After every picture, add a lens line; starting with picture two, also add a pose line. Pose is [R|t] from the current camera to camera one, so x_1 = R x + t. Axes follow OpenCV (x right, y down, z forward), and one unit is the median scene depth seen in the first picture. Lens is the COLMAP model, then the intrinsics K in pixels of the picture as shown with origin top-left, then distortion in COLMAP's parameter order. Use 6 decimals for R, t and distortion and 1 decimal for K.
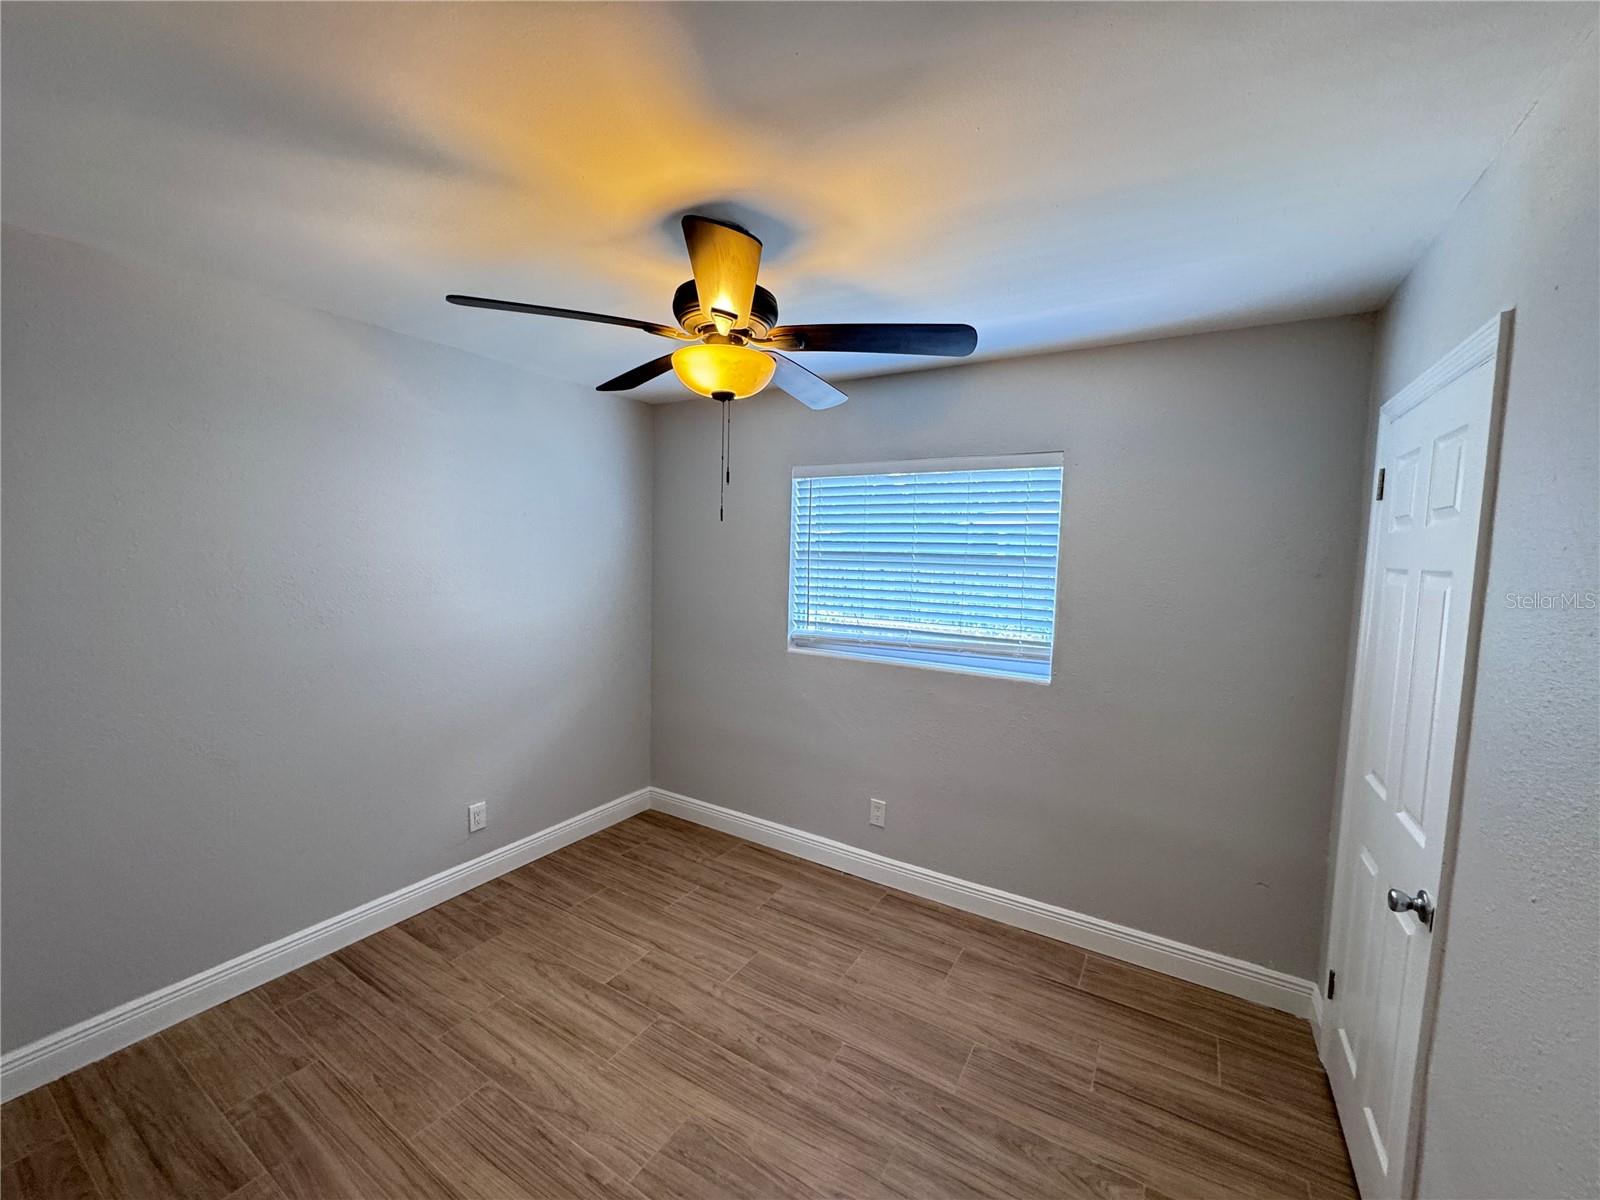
lens RADIAL K [[636.2, 0, 801.1], [0, 636.2, 604.5], [0, 0, 1]] dist [-0.008331, 0.000160]
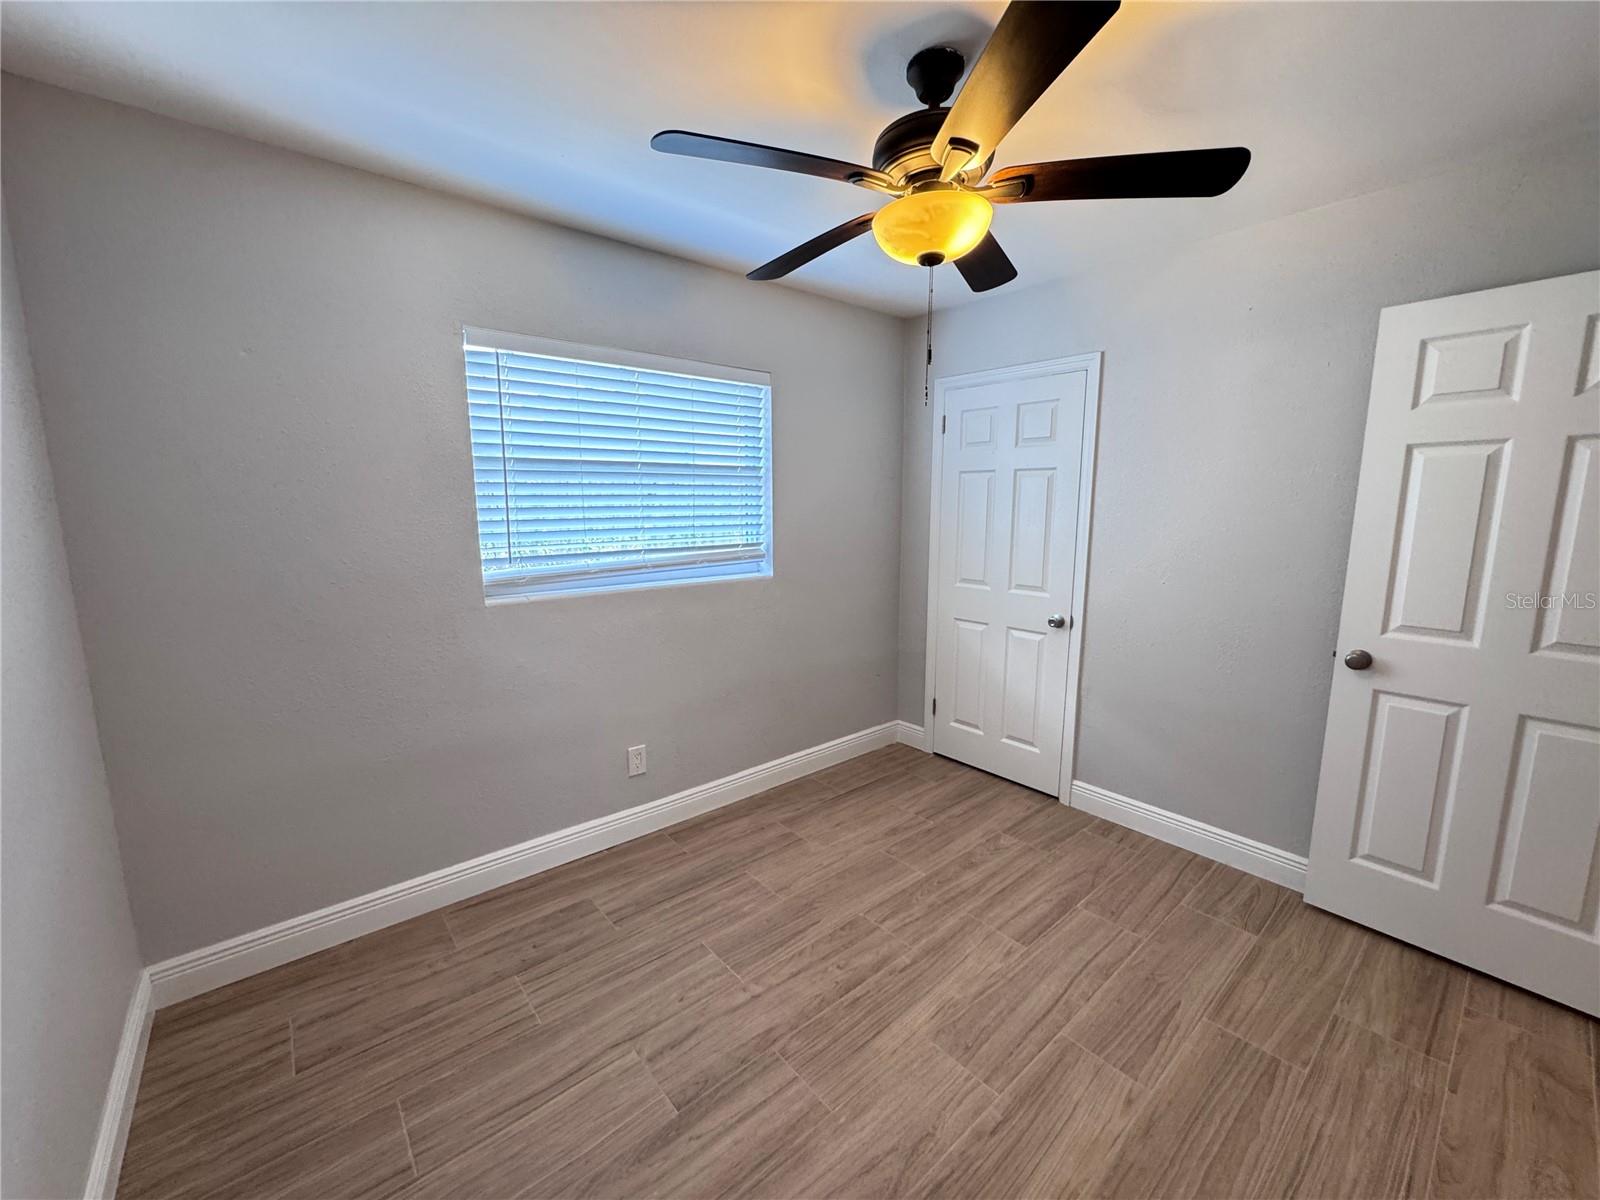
lens RADIAL K [[636.2, 0, 806.3], [0, 636.2, 589.8], [0, 0, 1]] dist [-0.008331, 0.000160]
pose [[0.309931, -0.161256, 0.936984, -0.789522], [0.090801, 0.986027, 0.139662, -0.010257], [-0.946413, 0.041794, 0.320242, 0.642238]]
